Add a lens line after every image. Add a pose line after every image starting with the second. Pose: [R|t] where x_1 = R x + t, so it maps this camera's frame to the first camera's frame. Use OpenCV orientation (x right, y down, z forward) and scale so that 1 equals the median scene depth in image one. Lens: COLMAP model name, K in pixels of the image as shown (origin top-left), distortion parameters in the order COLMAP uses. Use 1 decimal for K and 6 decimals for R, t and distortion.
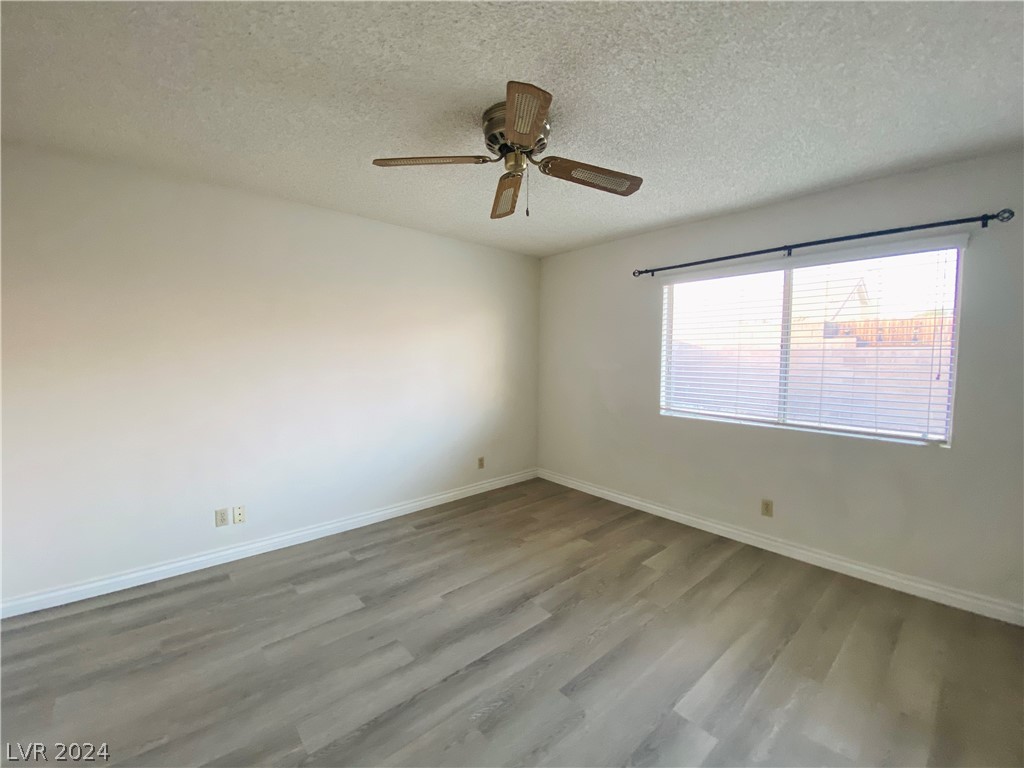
lens RADIAL K [[416.9, 0, 512.0], [0, 416.9, 384.0], [0, 0, 1]] dist [0.017198, -0.017415]
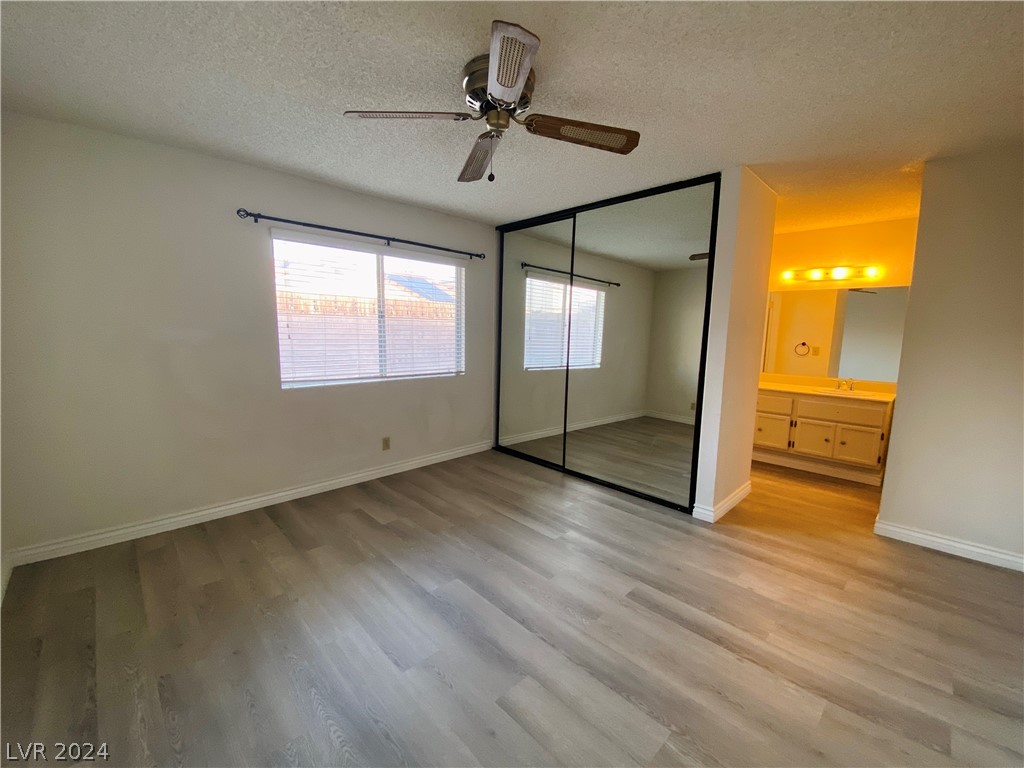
lens RADIAL K [[416.9, 0, 512.0], [0, 416.9, 384.0], [0, 0, 1]] dist [0.017198, -0.017415]
pose [[-0.057670, -0.139744, 0.988507, -0.670633], [0.047160, 0.988668, 0.142518, -0.049445], [-0.997221, 0.054837, -0.050426, 0.691805]]
